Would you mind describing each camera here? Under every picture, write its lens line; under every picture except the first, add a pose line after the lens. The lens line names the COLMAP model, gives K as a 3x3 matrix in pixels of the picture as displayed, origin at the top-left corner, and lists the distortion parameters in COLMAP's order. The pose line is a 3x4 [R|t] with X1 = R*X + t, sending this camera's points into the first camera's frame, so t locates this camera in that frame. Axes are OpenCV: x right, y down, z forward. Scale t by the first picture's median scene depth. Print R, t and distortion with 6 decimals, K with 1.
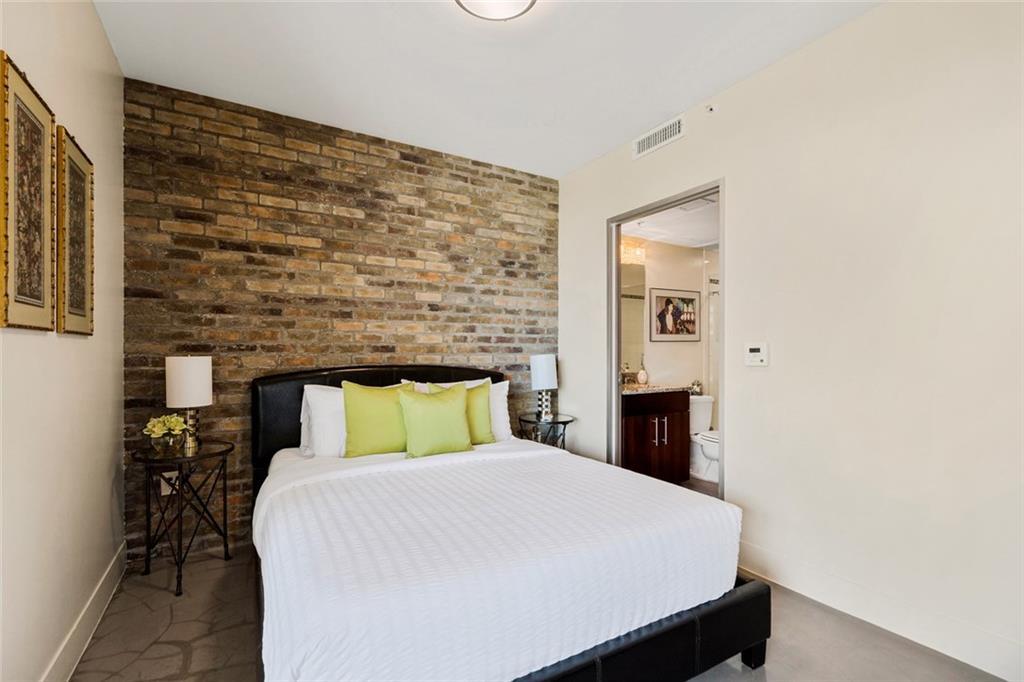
lens RADIAL K [[458.8, 0, 513.1], [0, 458.8, 340.8], [0, 0, 1]] dist [0.004998, -0.000751]
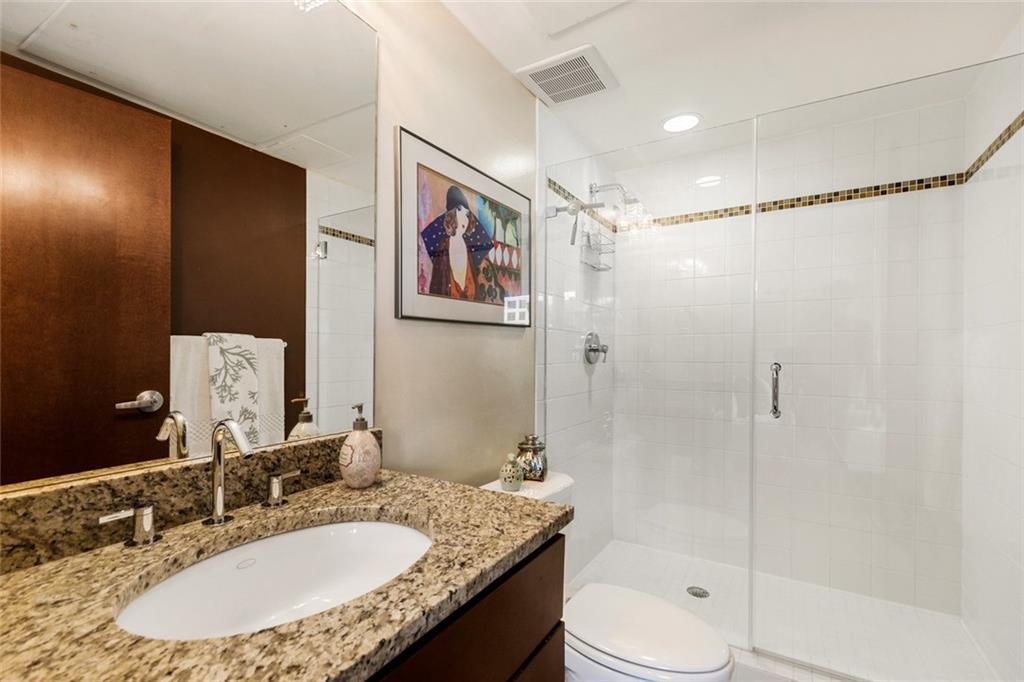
lens RADIAL K [[458.8, 0, 512.0], [0, 458.8, 341.1], [0, 0, 1]] dist [0.004998, -0.000751]
pose [[0.883352, 0.006787, 0.468661, 0.223040], [0.000849, 0.999870, -0.016081, 0.019850], [-0.468709, 0.014603, 0.883232, 0.697560]]
